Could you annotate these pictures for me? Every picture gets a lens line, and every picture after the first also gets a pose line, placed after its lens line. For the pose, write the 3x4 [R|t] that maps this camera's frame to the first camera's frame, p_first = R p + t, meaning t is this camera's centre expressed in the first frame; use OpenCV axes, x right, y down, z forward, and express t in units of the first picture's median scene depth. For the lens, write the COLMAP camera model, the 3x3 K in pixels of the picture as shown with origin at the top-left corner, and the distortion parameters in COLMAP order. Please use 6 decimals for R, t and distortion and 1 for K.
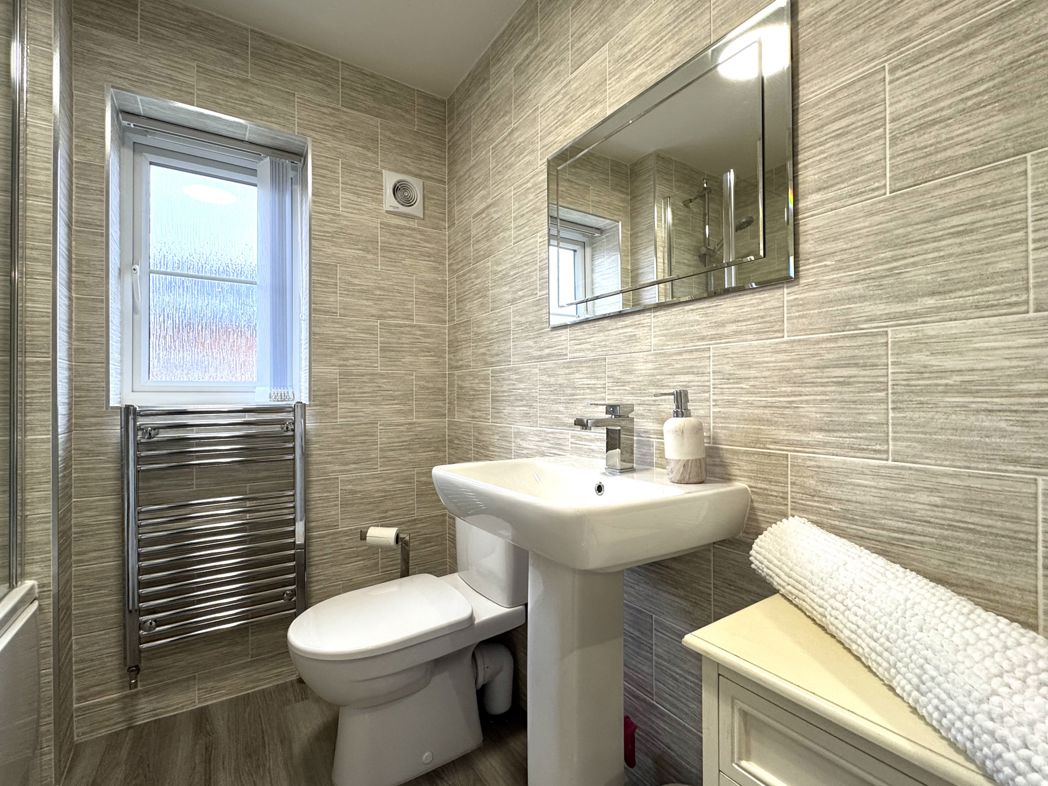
lens RADIAL K [[462.0, 0, 524.0], [0, 462.0, 393.0], [0, 0, 1]] dist [-0.000108, -0.000146]
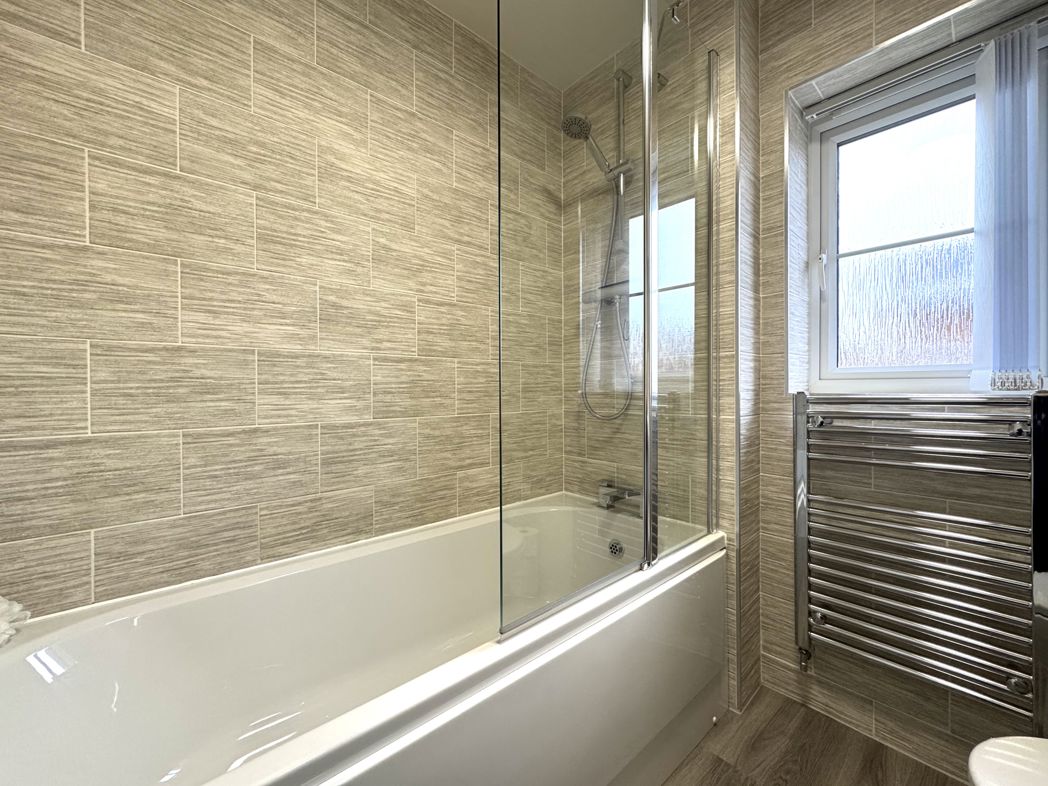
lens RADIAL K [[419.9, 0, 522.4], [0, 419.9, 391.3], [0, 0, 1]] dist [-0.001395, -0.000100]
pose [[0.139069, 0.011412, -0.990217, -0.023287], [0.008031, 0.999888, 0.012651, 0.007433], [0.990250, -0.009712, 0.138961, 0.266496]]
